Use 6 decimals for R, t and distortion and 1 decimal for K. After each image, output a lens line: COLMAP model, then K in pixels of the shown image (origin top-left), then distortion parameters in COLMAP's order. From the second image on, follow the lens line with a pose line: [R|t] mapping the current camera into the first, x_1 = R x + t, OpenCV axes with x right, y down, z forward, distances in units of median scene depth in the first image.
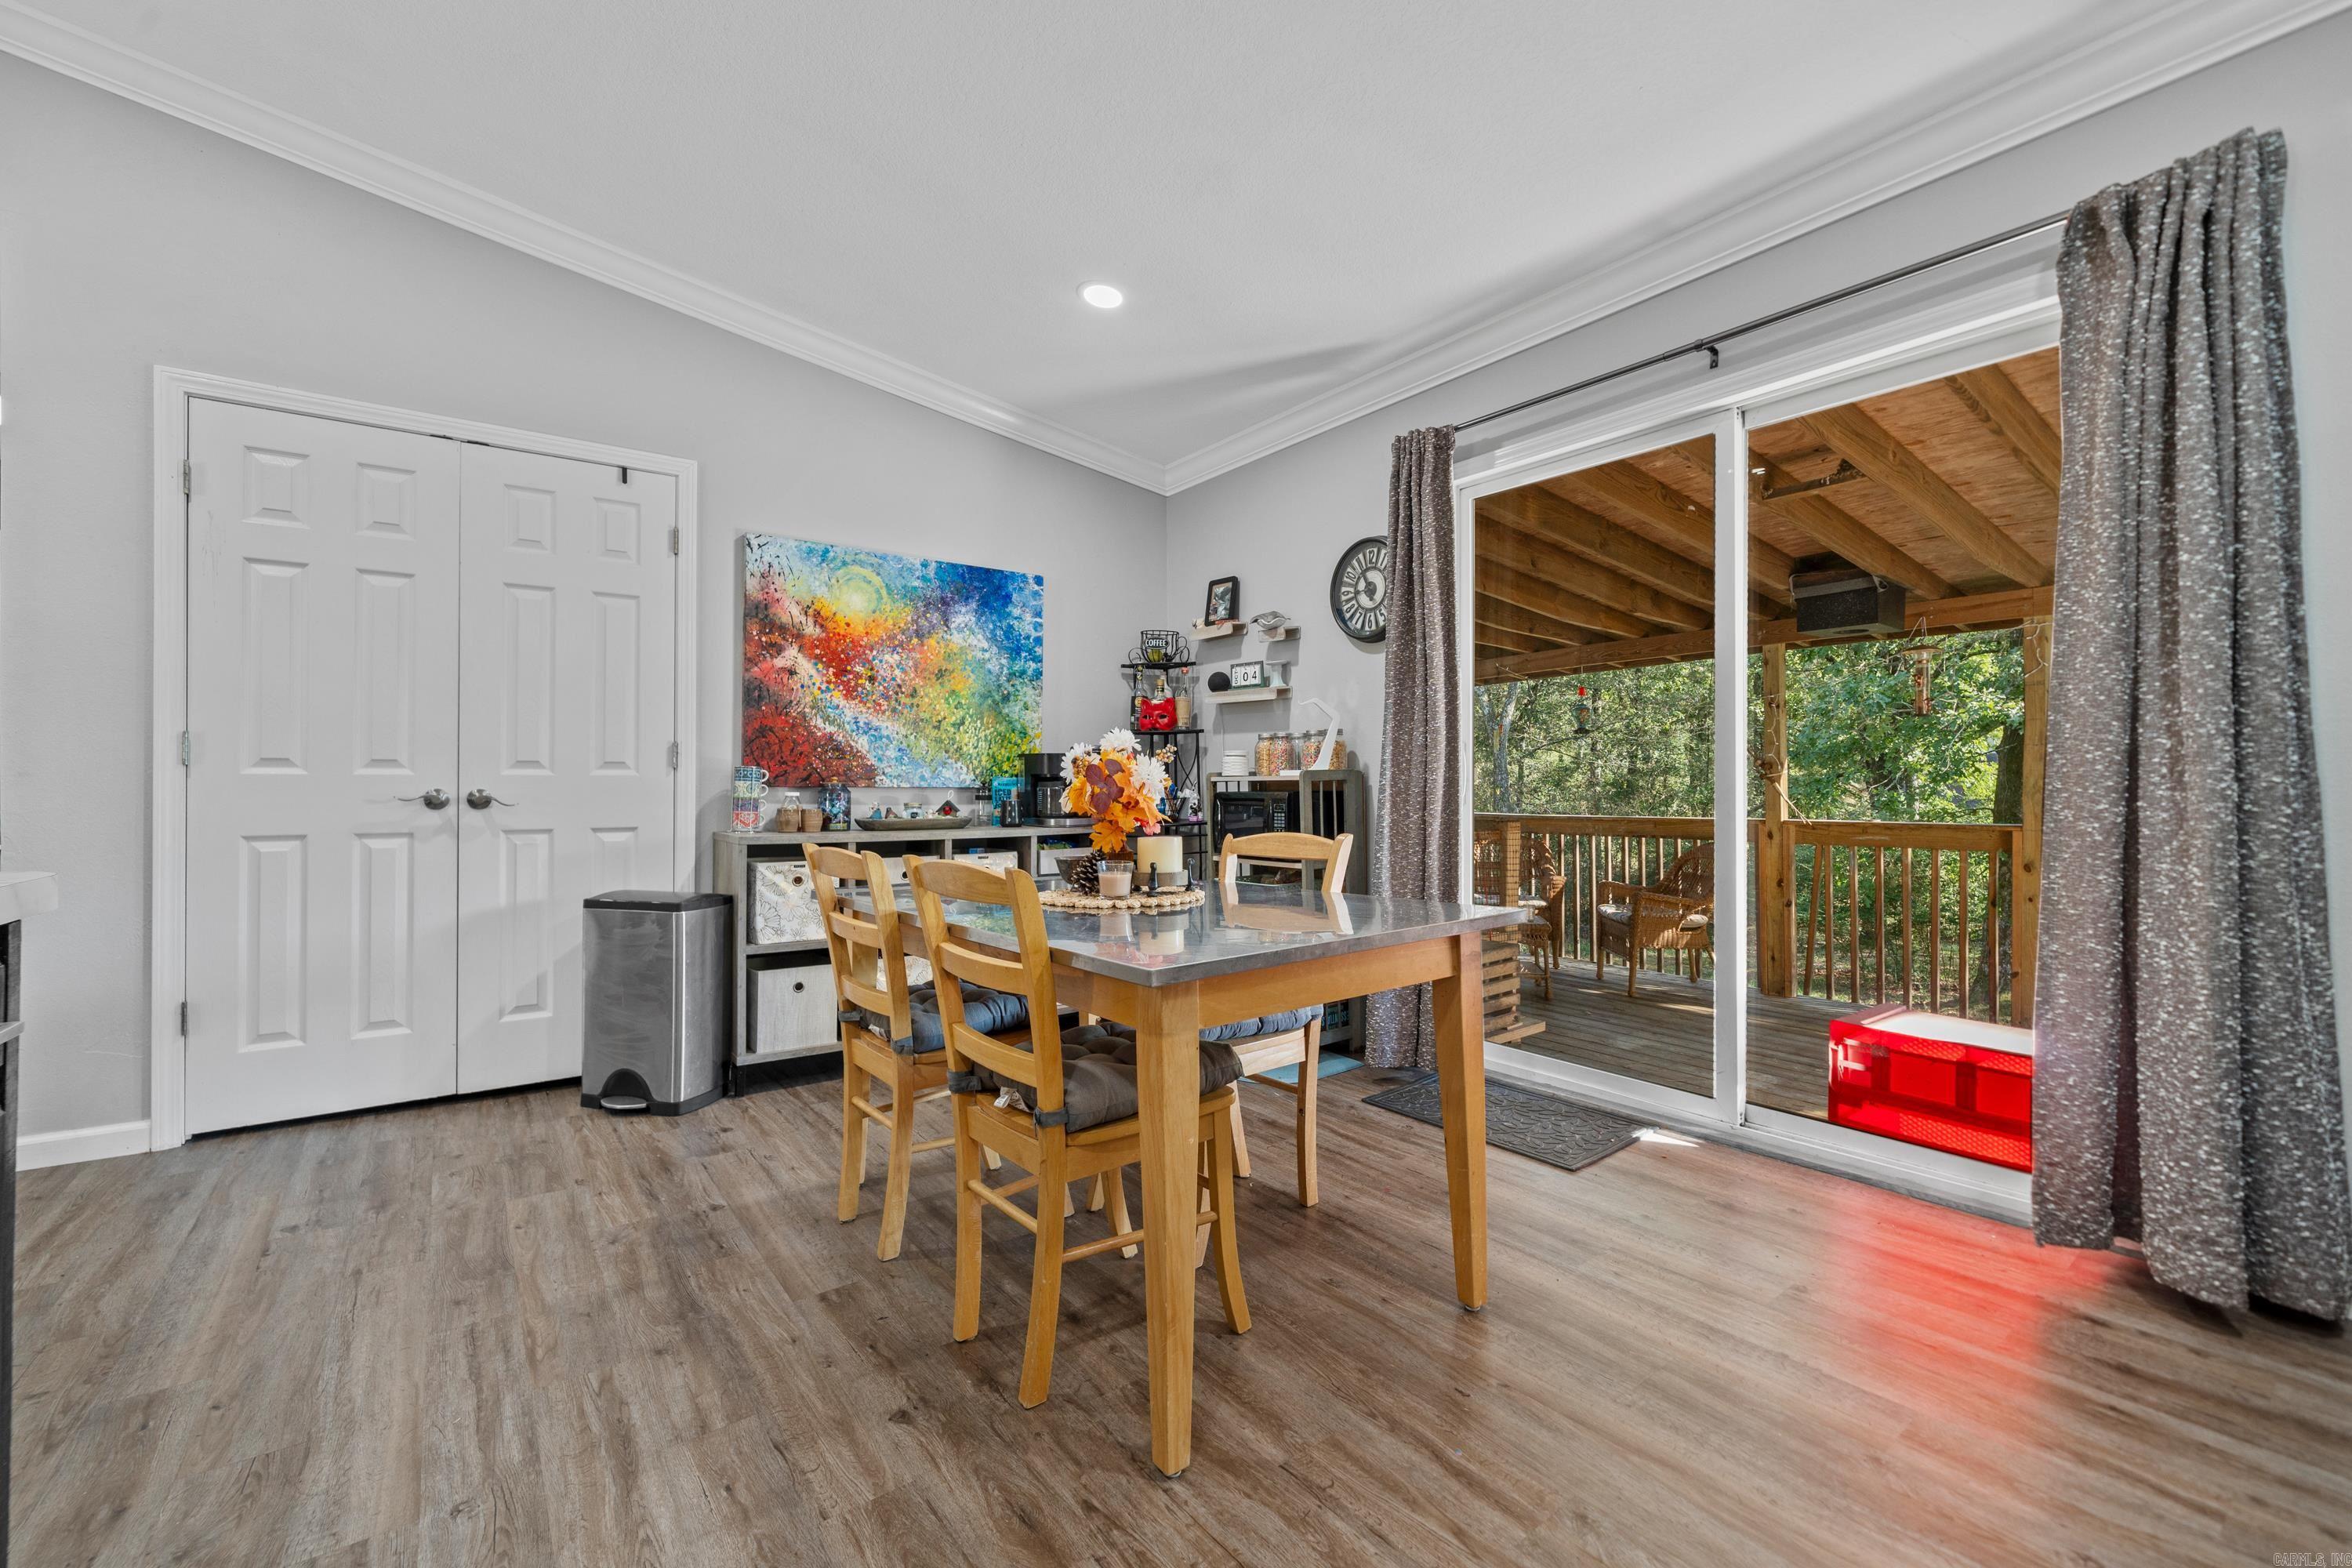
lens RADIAL K [[980.7, 0, 1191.9], [0, 980.7, 779.7], [0, 0, 1]] dist [-0.005961, 0.000686]
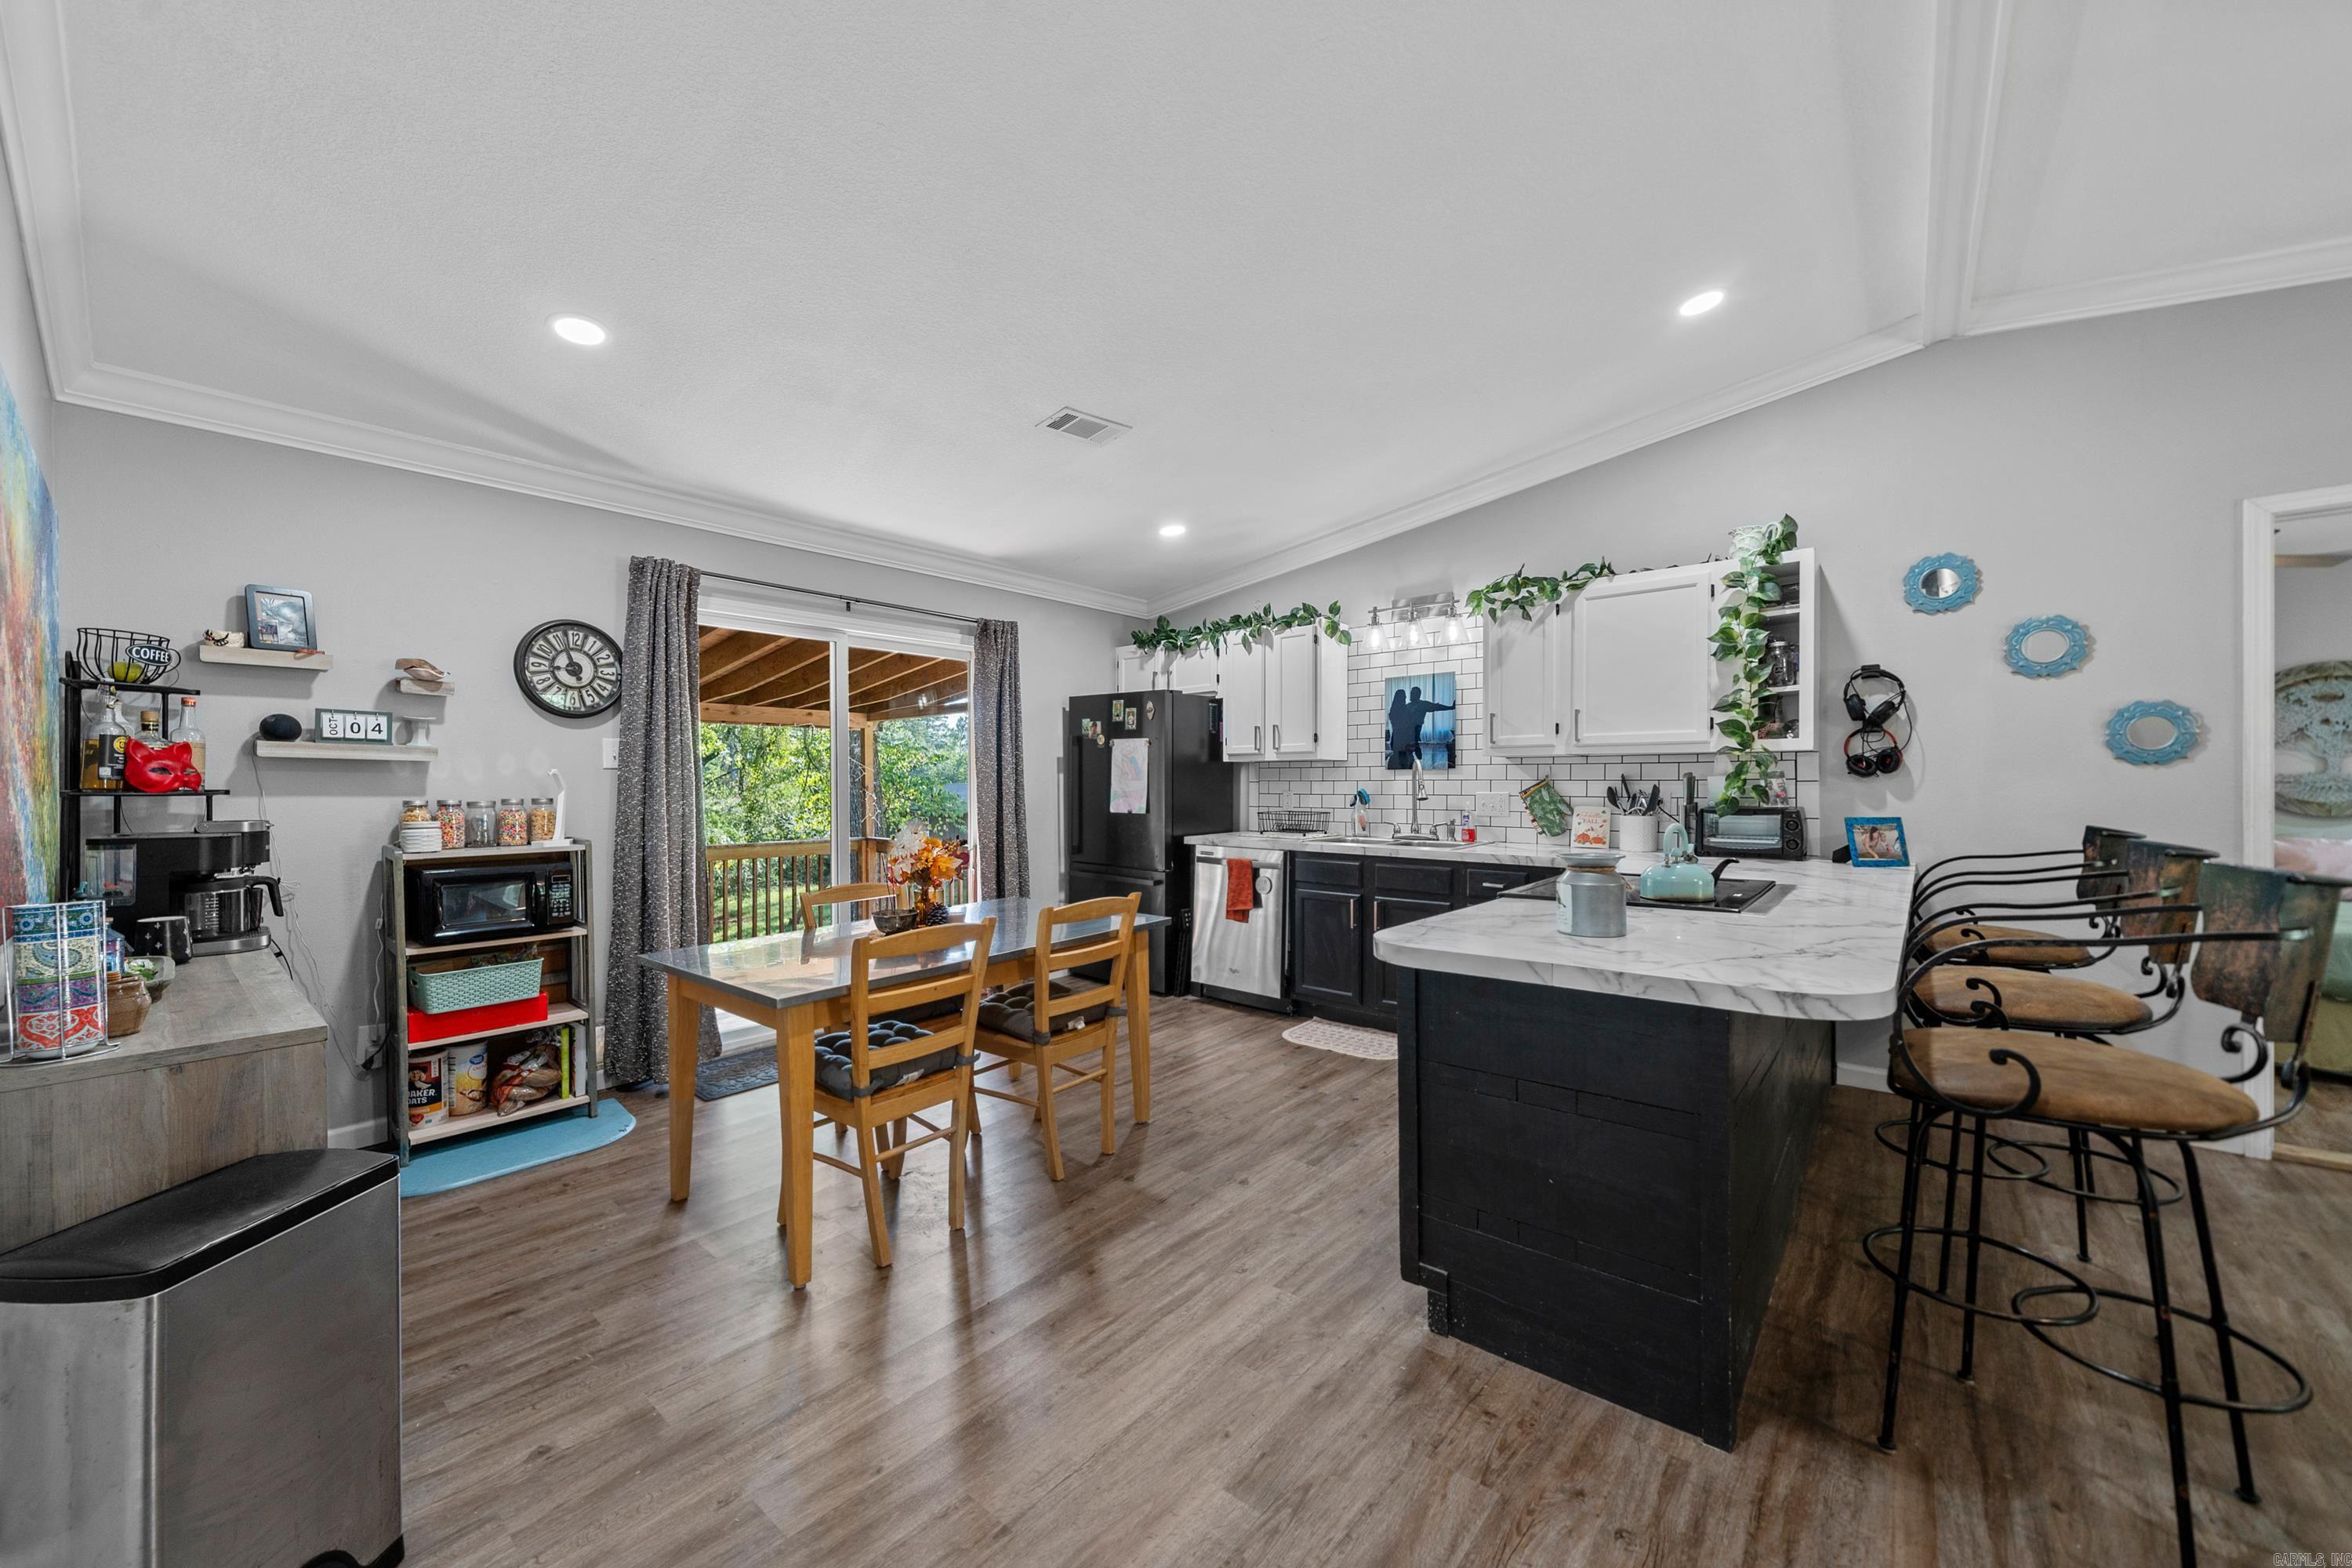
lens RADIAL K [[894.0, 0, 1155.9], [0, 894.0, 780.5], [0, 0, 1]] dist [0.002047, -0.000618]
pose [[-0.221455, 0.010108, 0.975118, -0.872226], [0.004105, 0.999947, -0.009433, -0.056689], [-0.975162, 0.001914, -0.221485, 0.564560]]
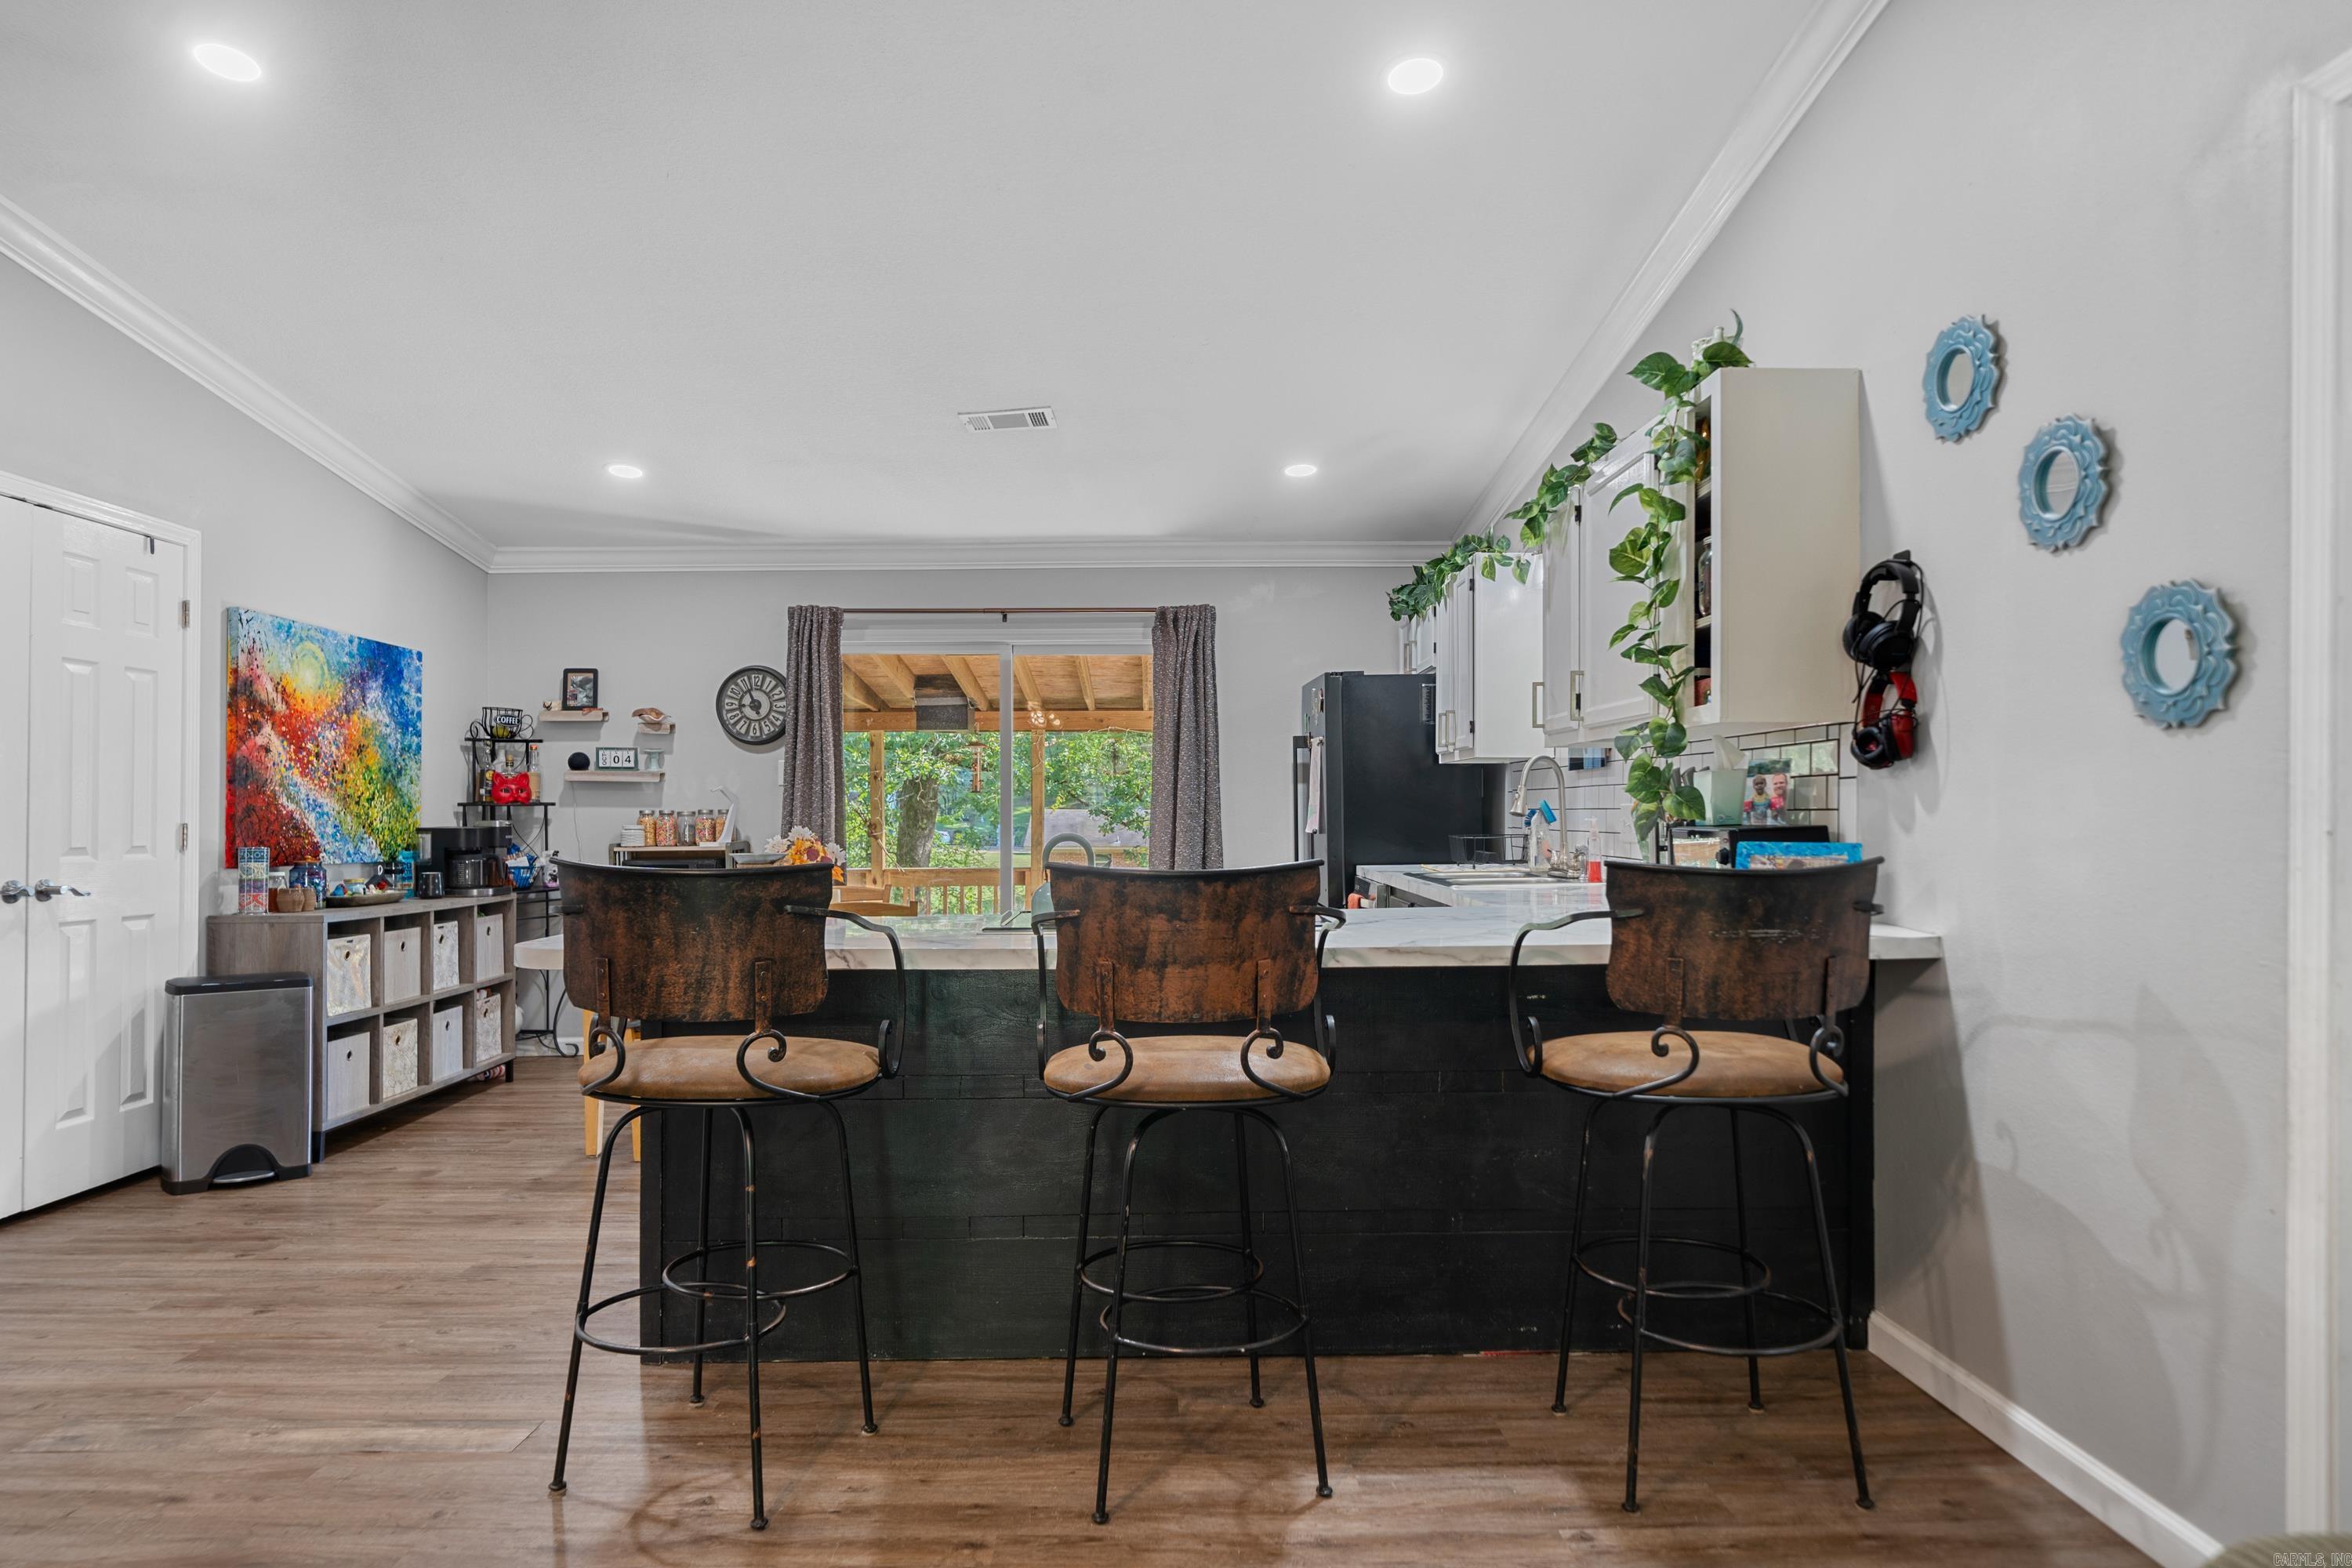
lens RADIAL K [[1387.3, 0, 1169.2], [0, 1387.3, 802.9], [0, 0, 1]] dist [0.005166, 0.006721]
pose [[0.579438, 0.007213, 0.814984, -0.979659], [0.001233, 0.999952, -0.009727, -0.039951], [-0.815015, 0.006641, 0.579401, -0.525838]]
